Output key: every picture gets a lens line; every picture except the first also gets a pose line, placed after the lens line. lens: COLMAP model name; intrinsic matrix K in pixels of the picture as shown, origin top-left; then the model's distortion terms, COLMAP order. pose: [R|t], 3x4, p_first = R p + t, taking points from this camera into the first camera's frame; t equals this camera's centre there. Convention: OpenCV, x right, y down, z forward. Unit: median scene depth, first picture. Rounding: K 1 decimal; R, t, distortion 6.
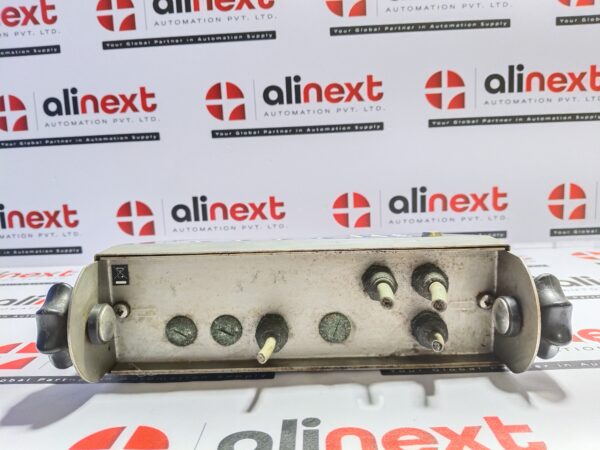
lens RADIAL K [[458.0, 0, 301.0], [0, 458.0, 222.6], [0, 0, 1]] dist [-0.039295, -0.022116]
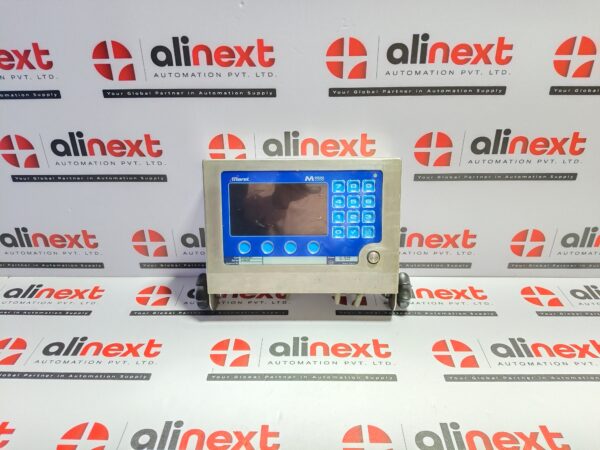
lens RADIAL K [[458.0, 0, 301.8], [0, 458.0, 230.5], [0, 0, 1]] dist [-0.039295, -0.022116]
pose [[0.999340, 0.016812, 0.032194, -0.024238], [-0.026677, 0.941294, 0.336533, -0.455095], [-0.024646, -0.337170, 0.941121, -0.064908]]
